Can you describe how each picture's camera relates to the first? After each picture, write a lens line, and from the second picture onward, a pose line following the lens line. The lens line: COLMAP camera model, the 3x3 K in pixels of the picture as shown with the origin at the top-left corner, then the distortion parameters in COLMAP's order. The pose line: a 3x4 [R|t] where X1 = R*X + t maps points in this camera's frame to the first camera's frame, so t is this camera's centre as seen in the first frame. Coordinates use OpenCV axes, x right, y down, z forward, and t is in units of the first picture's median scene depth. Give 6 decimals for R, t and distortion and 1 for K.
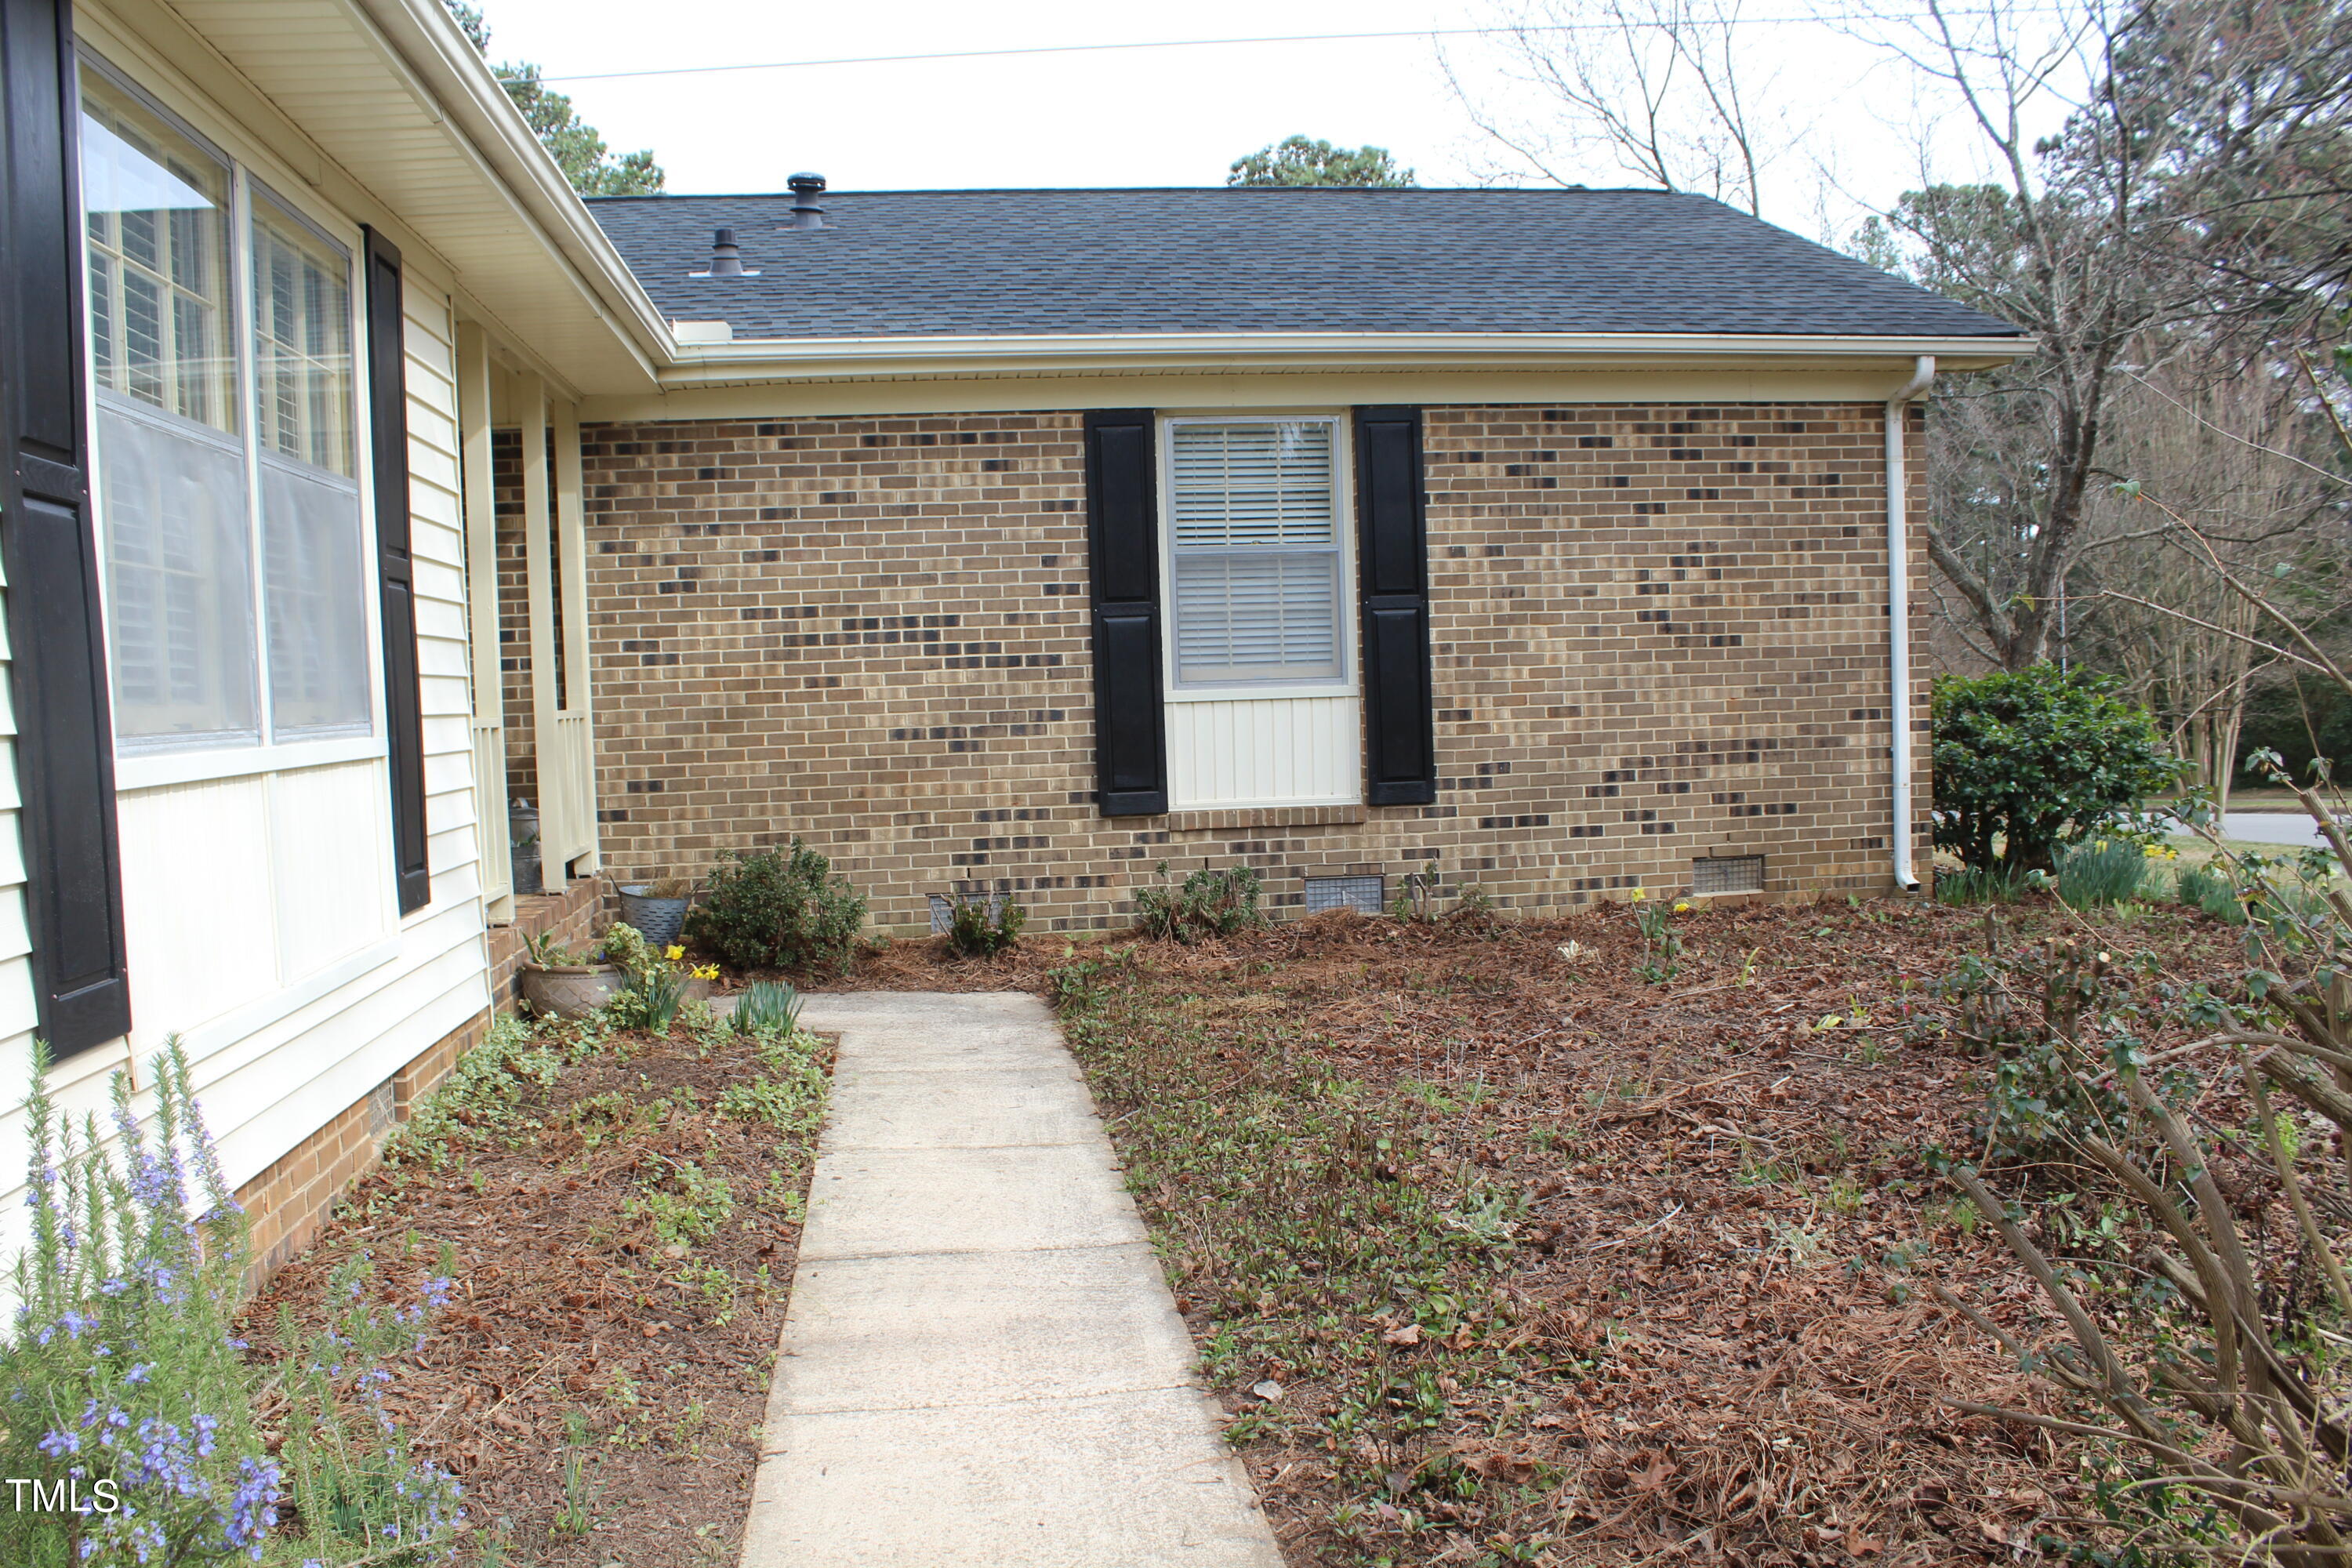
lens RADIAL K [[1934.1, 0, 1143.8], [0, 1934.1, 789.2], [0, 0, 1]] dist [-0.172808, 0.147708]
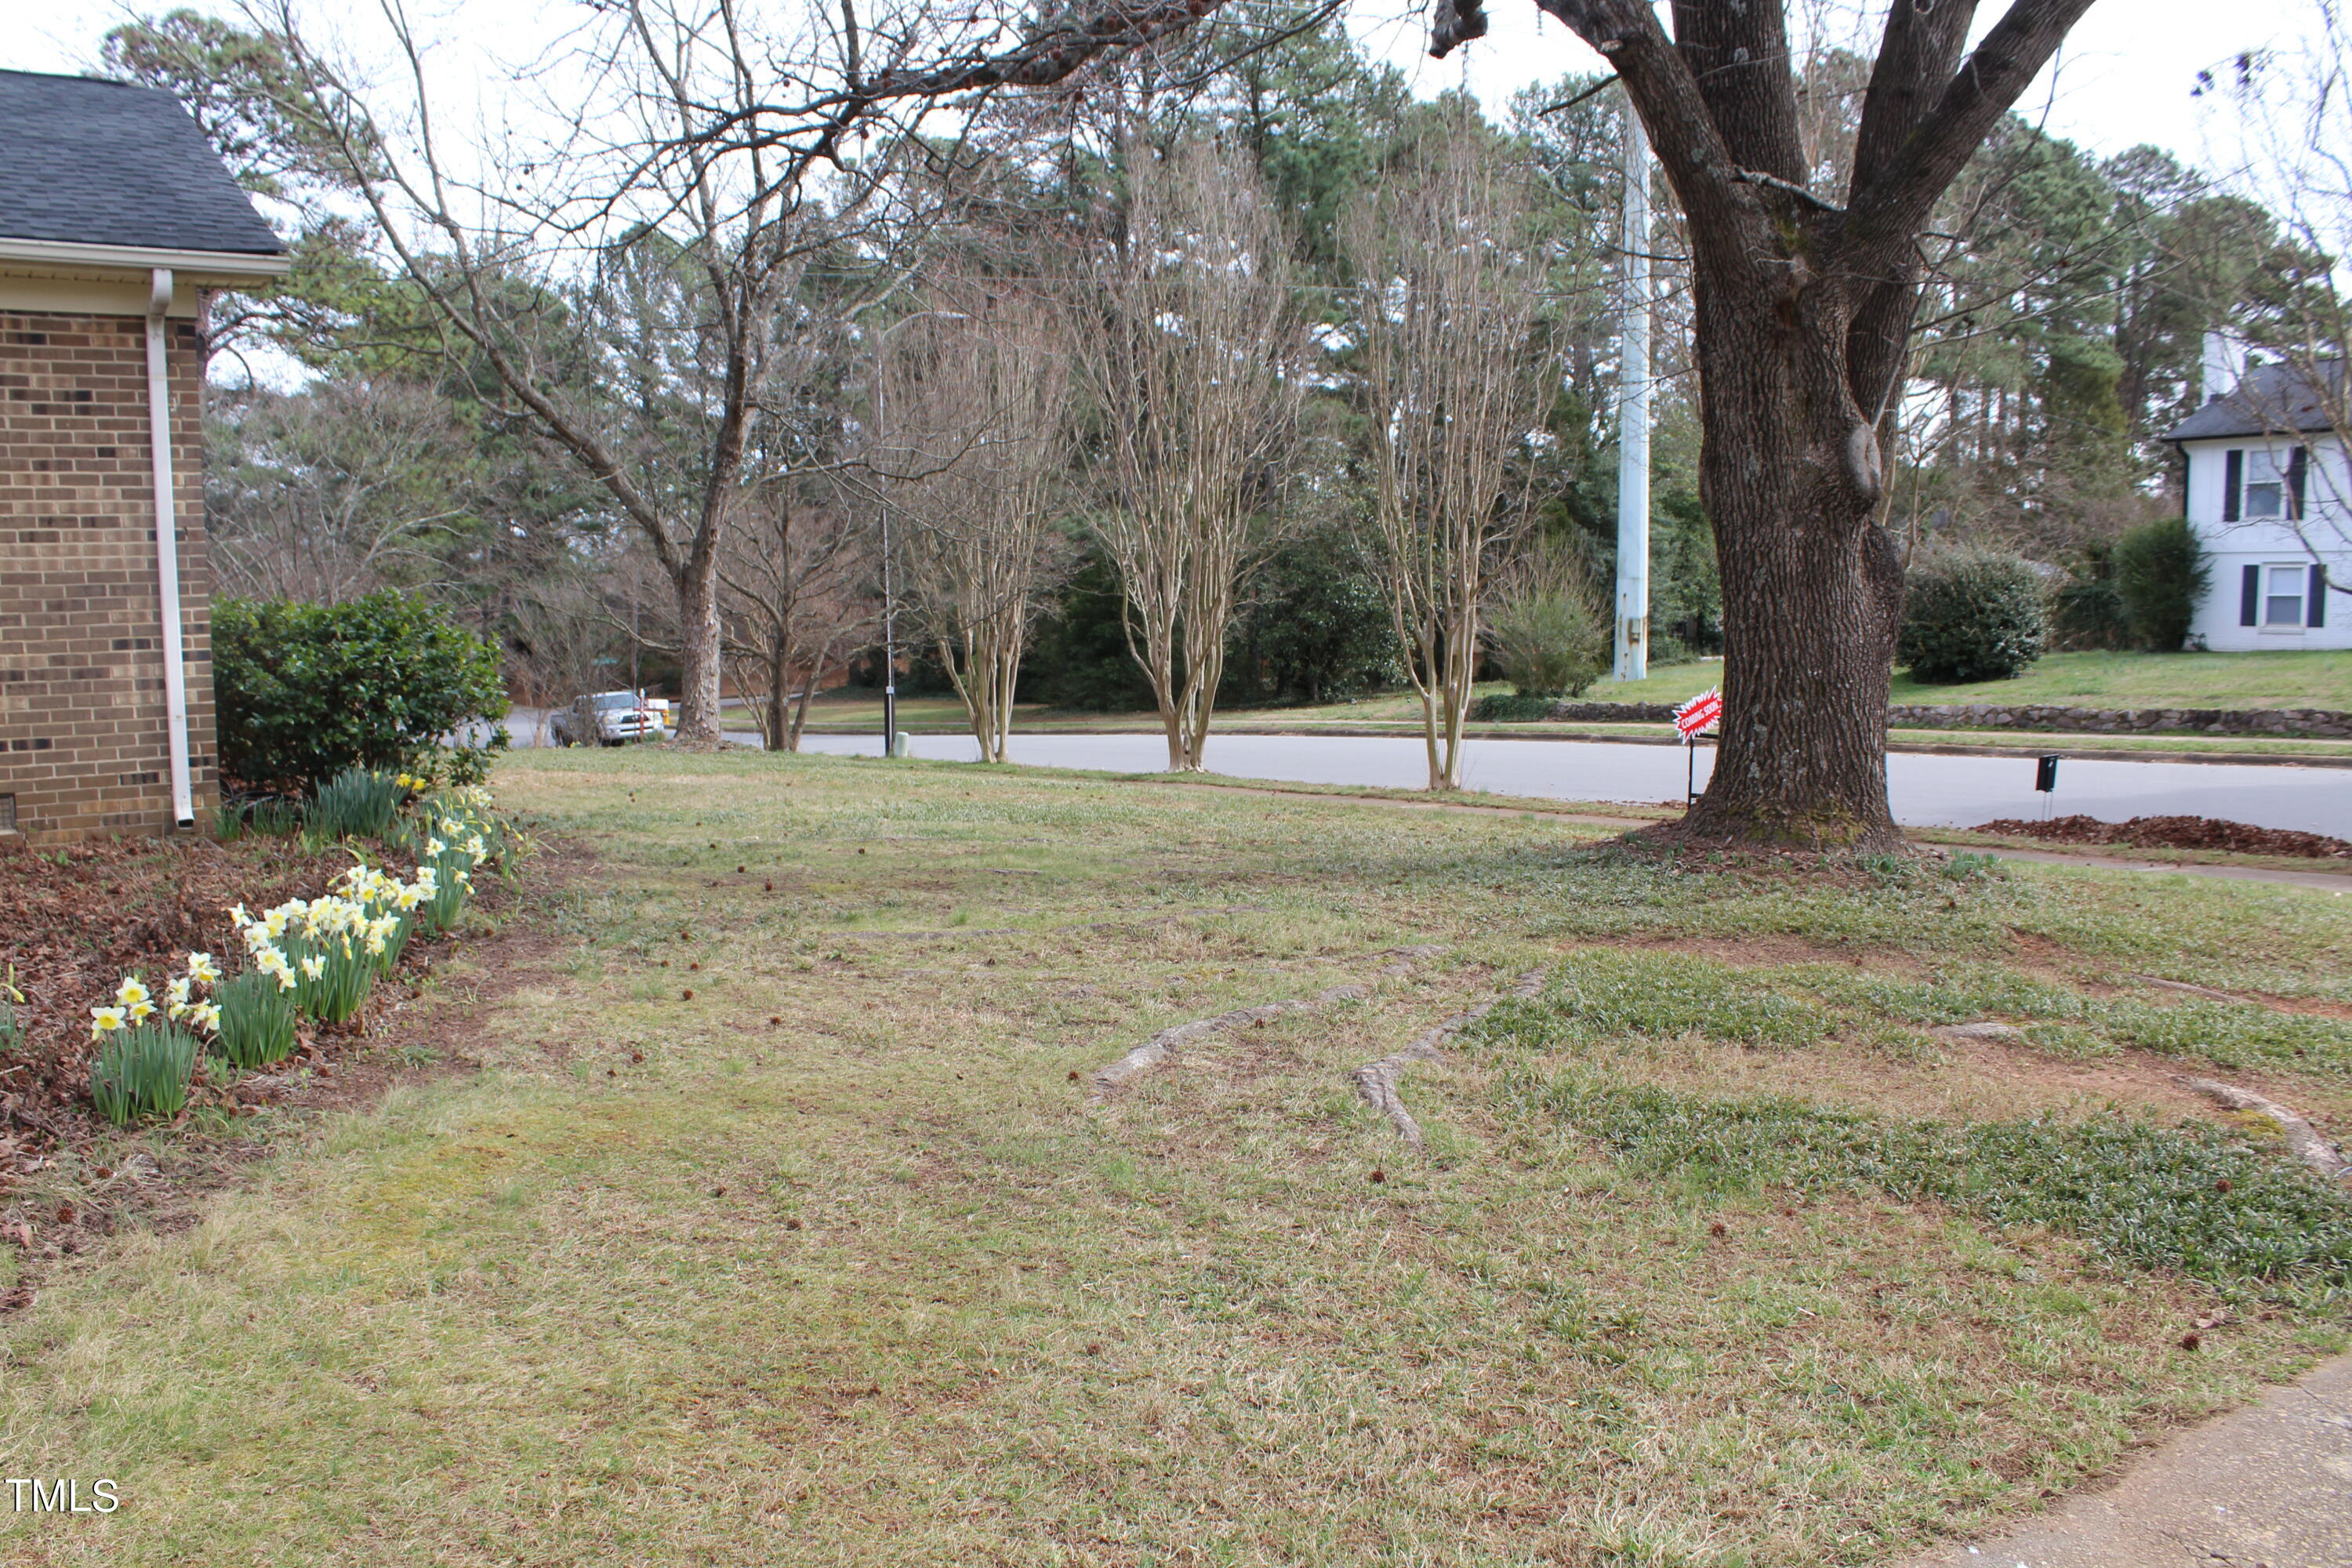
lens RADIAL K [[1934.1, 0, 1143.8], [0, 1934.1, 789.2], [0, 0, 1]] dist [-0.172808, 0.147708]
pose [[0.882578, -0.028195, 0.469321, 0.402107], [0.010565, 0.999138, 0.040157, 0.001404], [-0.470048, -0.030484, 0.882114, -0.076249]]
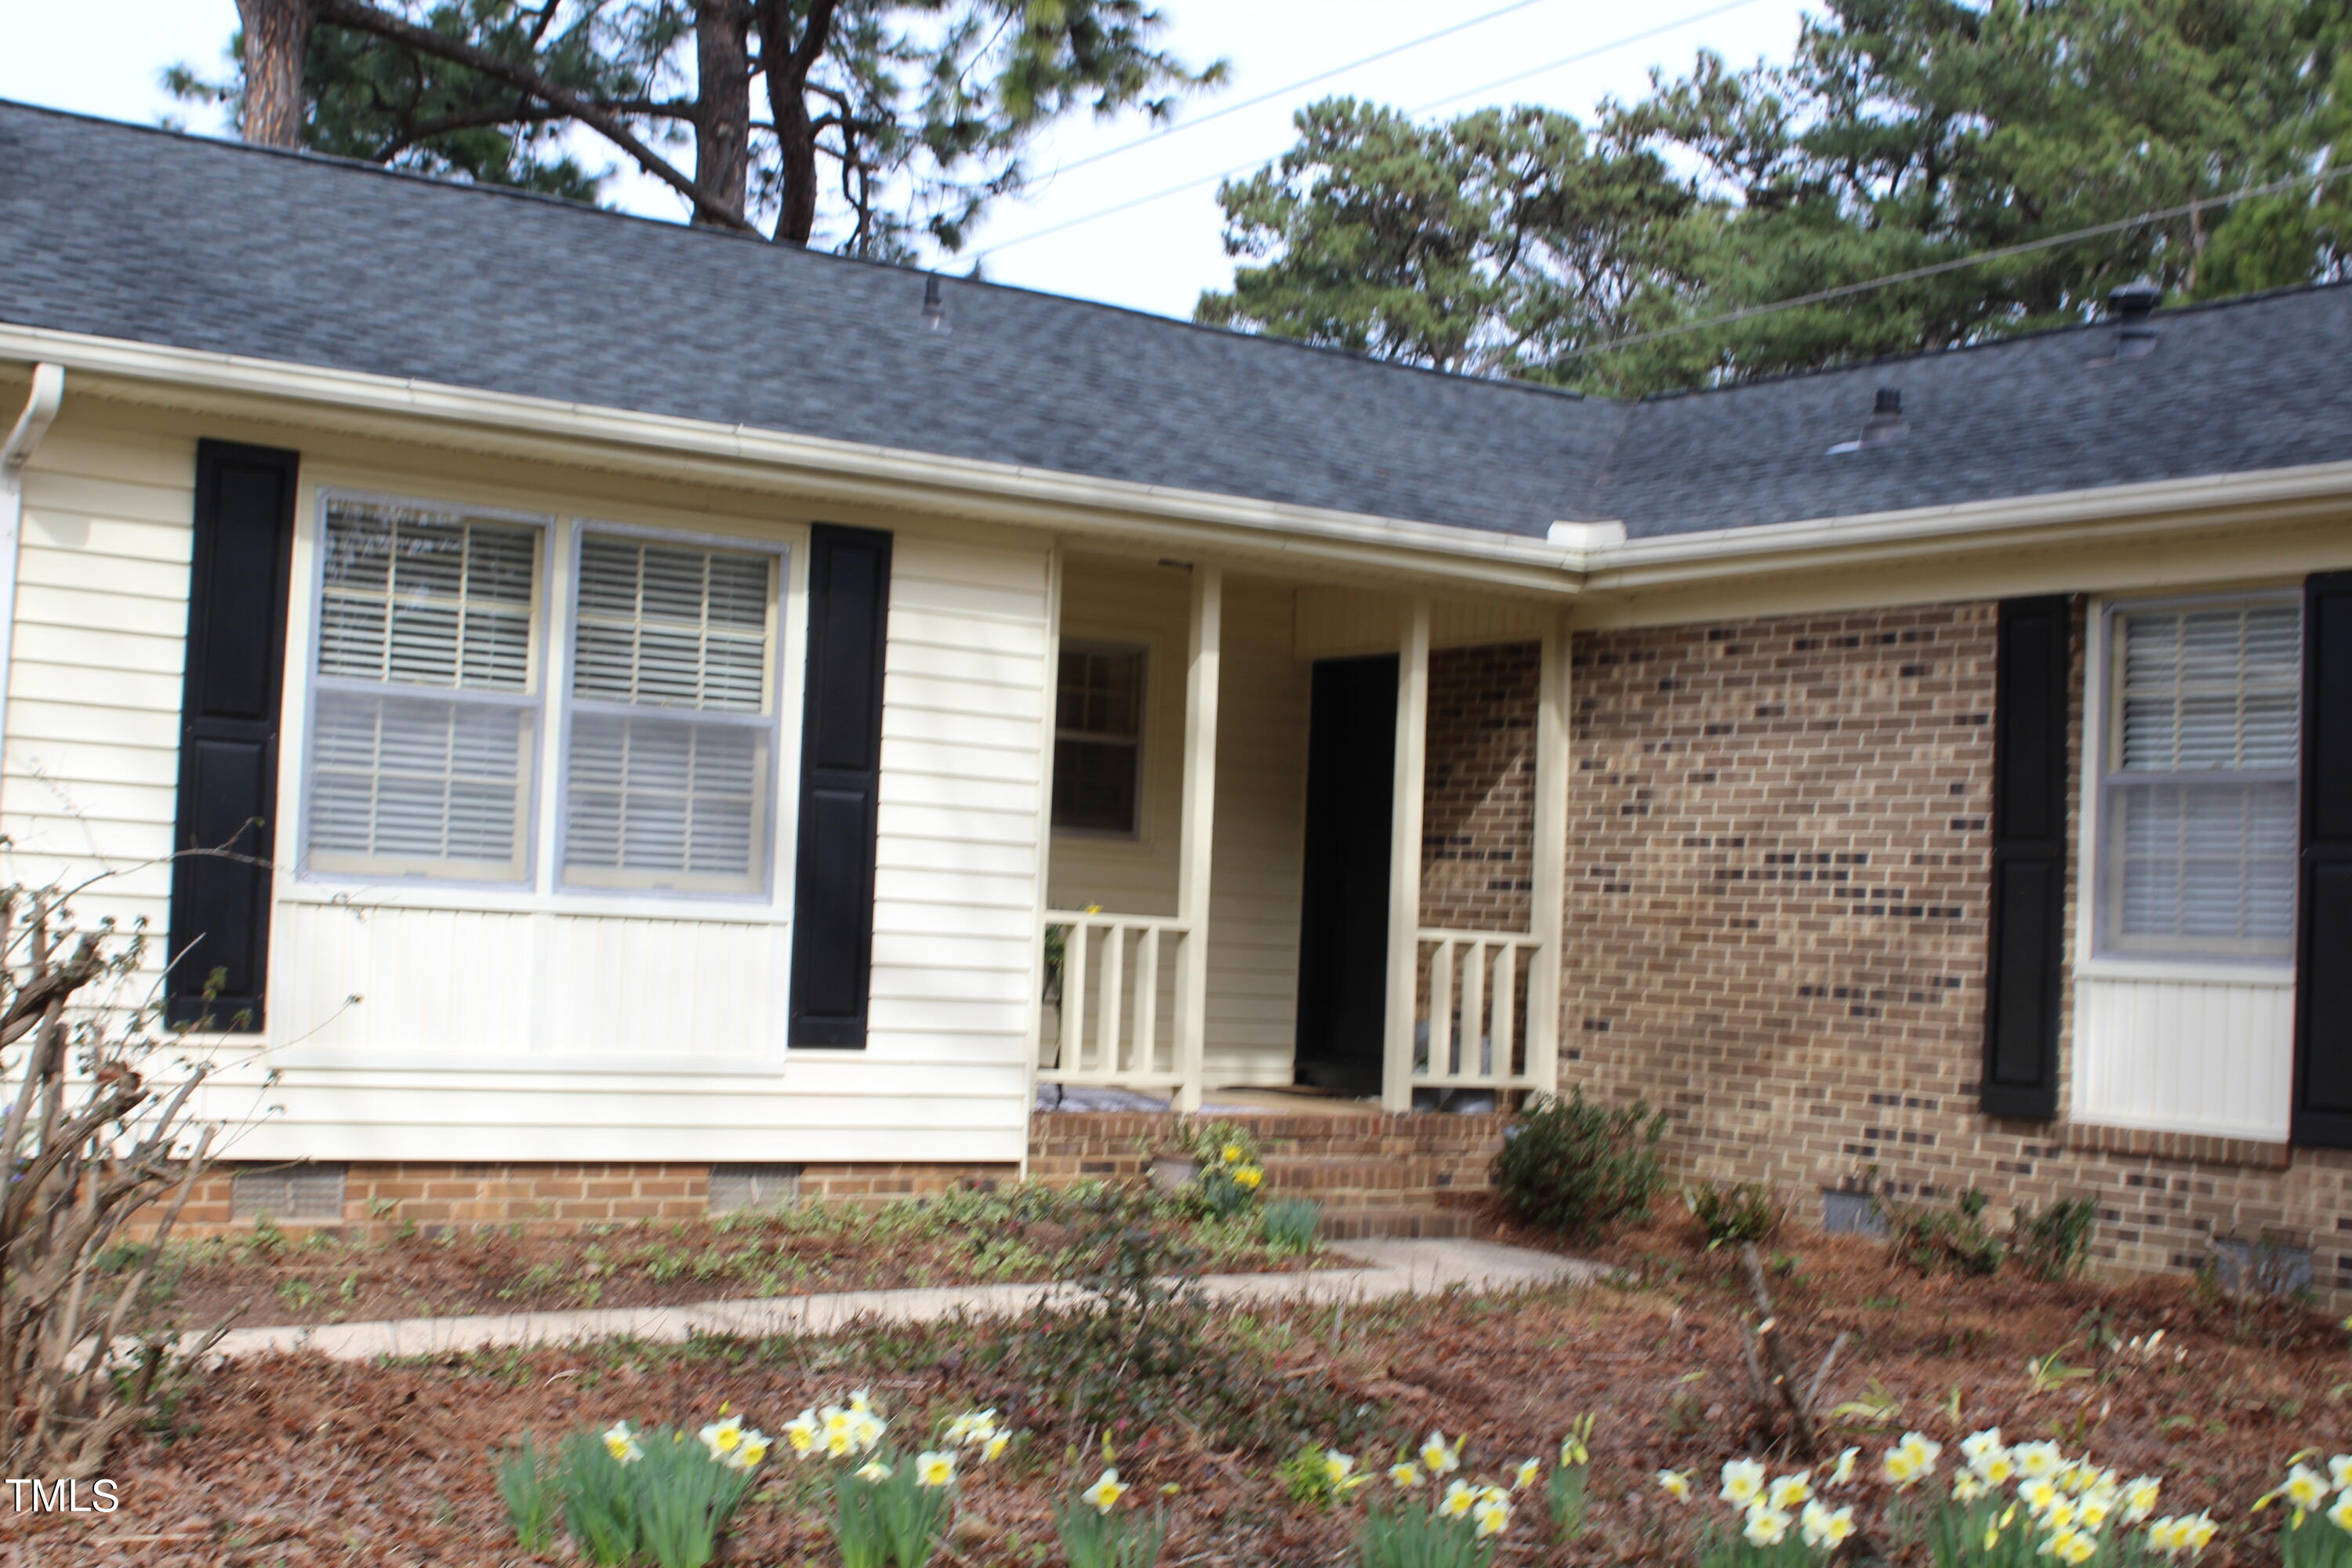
lens RADIAL K [[2830.4, 0, 1158.9], [0, 2830.4, 781.2], [0, 0, 1]] dist [-0.102711, 0.178293]
pose [[0.493683, 0.010098, -0.869583, 0.795480], [-0.111257, 0.992449, -0.051638, -0.024048], [0.862496, 0.122240, 0.491079, 0.140687]]
